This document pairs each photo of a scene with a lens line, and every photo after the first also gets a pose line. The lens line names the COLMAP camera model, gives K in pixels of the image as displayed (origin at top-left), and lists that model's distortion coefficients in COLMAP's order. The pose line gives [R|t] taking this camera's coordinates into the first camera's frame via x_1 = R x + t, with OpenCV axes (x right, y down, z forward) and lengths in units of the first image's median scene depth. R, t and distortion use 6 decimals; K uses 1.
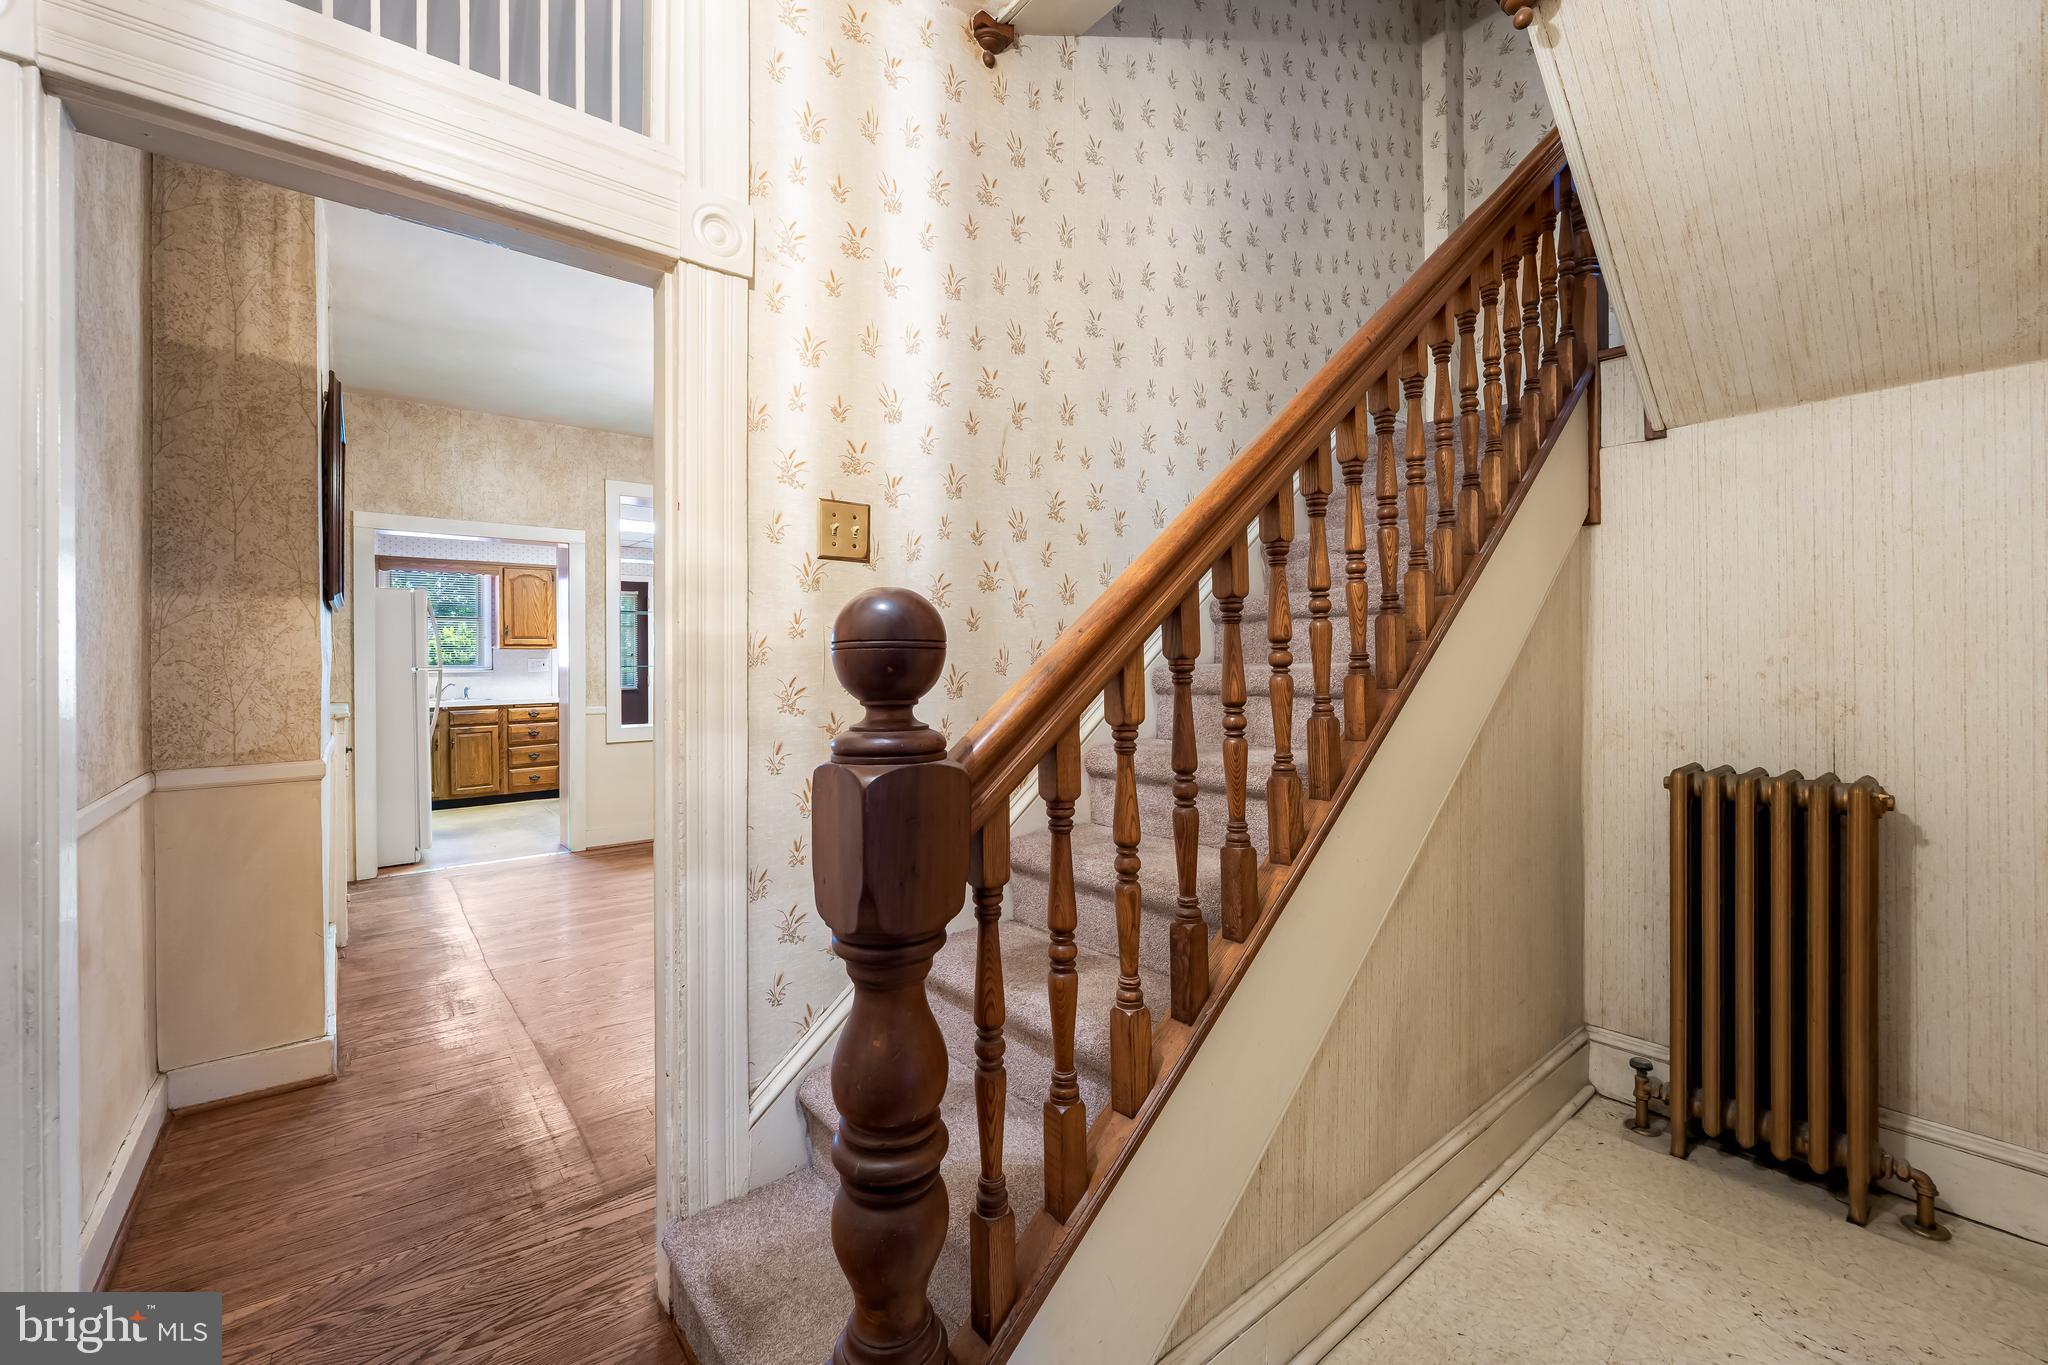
lens RADIAL K [[826.6, 0, 1021.4], [0, 826.6, 674.2], [0, 0, 1]] dist [-0.008144, 0.000178]
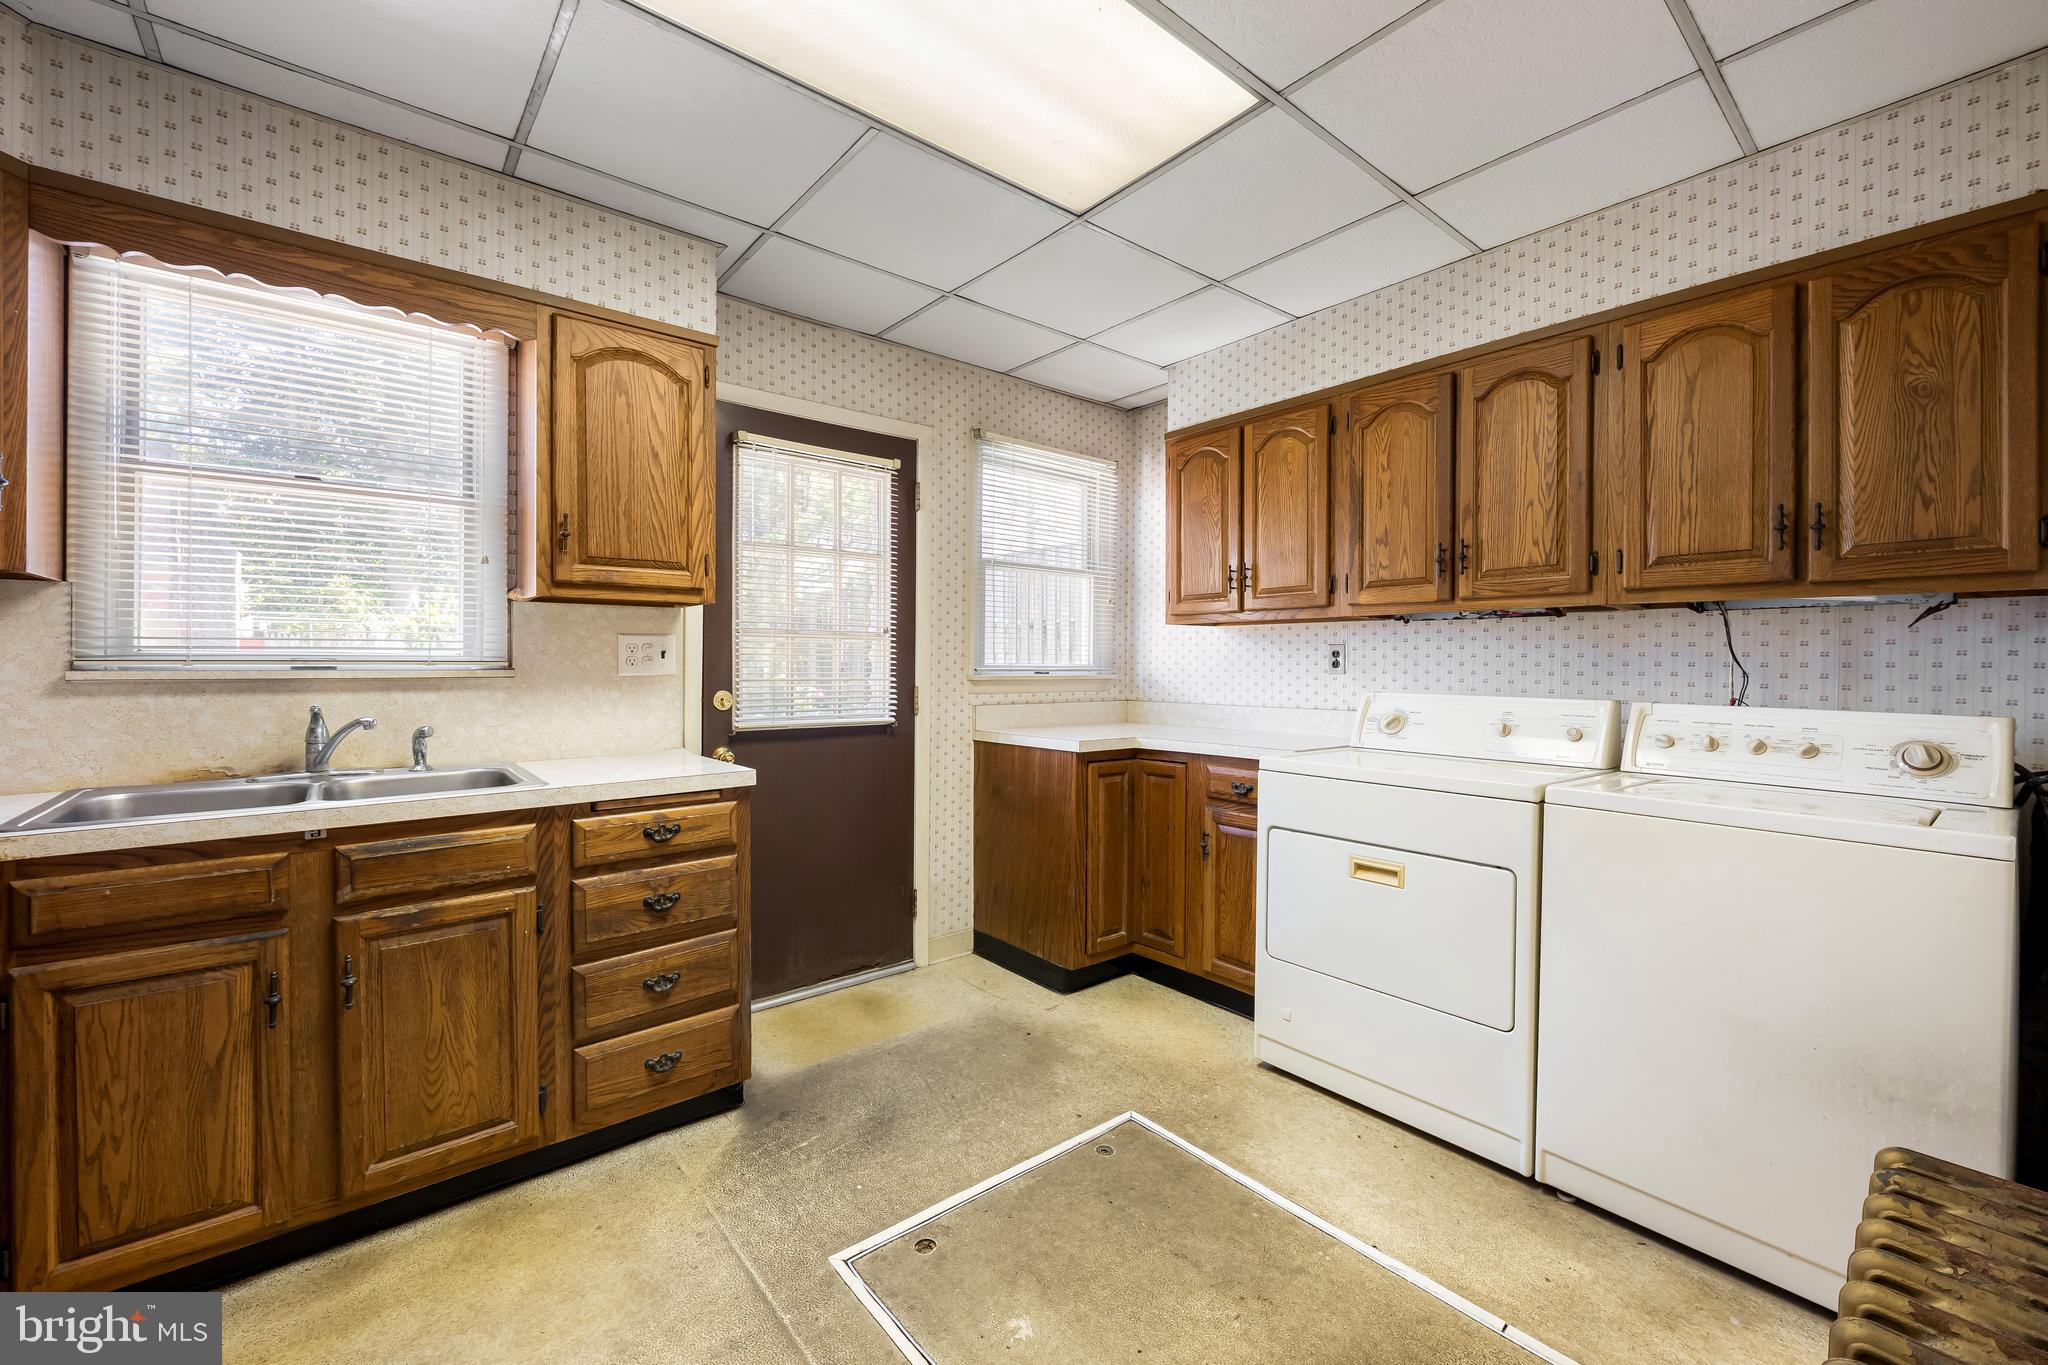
lens RADIAL K [[826.6, 0, 1026.6], [0, 826.6, 673.0], [0, 0, 1]] dist [-0.008144, 0.000178]
pose [[0.999991, 0.003882, 0.001750, -0.471316], [-0.003889, 0.999983, 0.004304, -0.006877], [-0.001733, -0.004310, 0.999989, 0.725603]]
